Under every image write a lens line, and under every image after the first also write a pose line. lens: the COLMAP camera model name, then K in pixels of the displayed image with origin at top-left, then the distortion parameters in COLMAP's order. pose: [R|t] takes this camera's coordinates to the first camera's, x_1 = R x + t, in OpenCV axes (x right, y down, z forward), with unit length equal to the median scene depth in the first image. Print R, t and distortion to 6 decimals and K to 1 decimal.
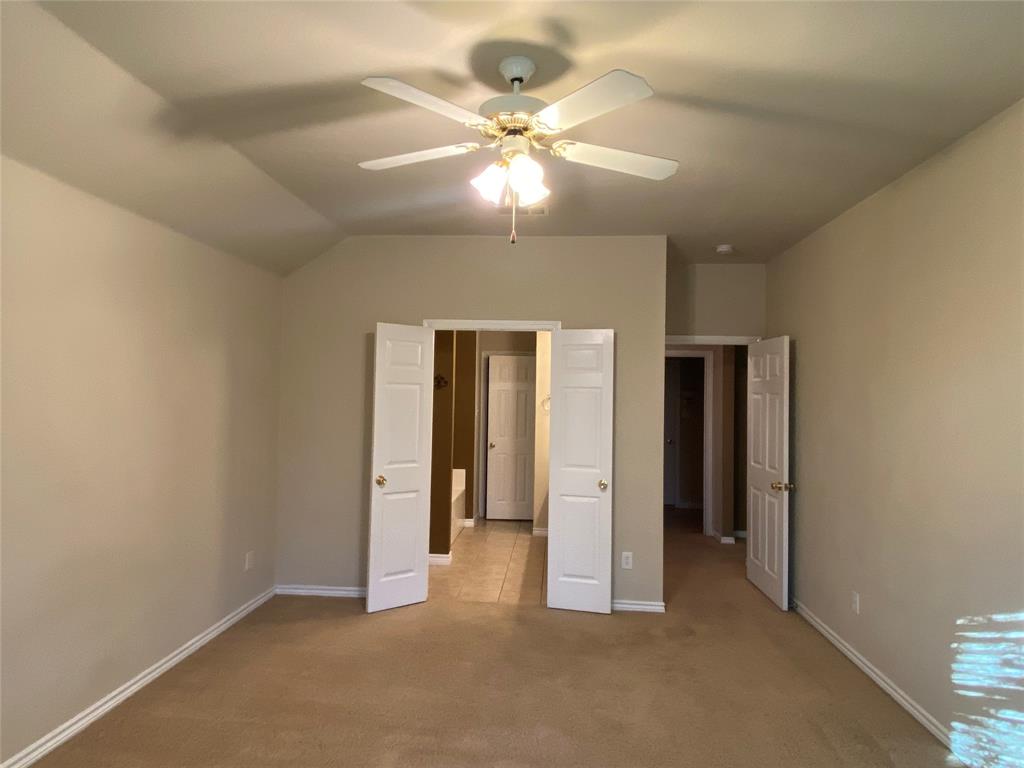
lens RADIAL K [[632.6, 0, 512.0], [0, 632.6, 384.0], [0, 0, 1]] dist [0.000025, -0.000009]
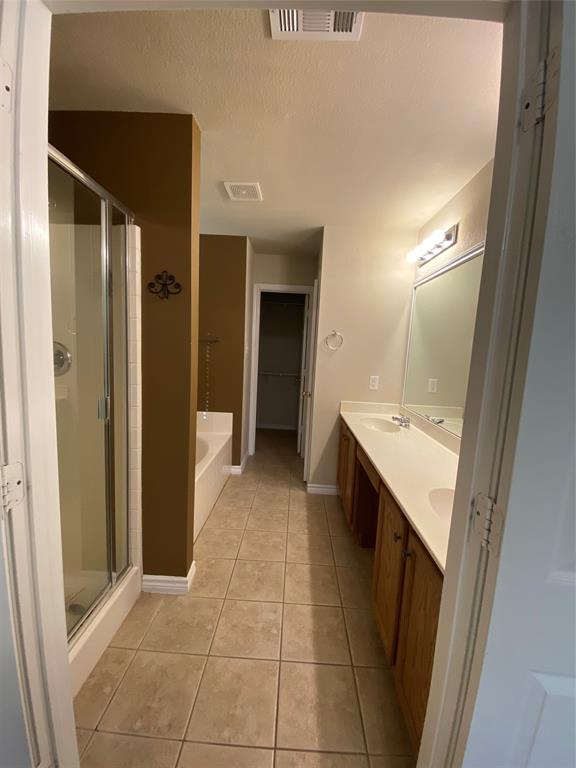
lens RADIAL K [[307.7, 0, 288.0], [0, 307.7, 384.0], [0, 0, 1]] dist [0.045362, -0.034931]
pose [[0.998567, 0.025657, 0.046962, -0.016322], [-0.031603, 0.990932, 0.130595, 0.033180], [-0.043185, -0.131892, 0.990323, 0.562116]]
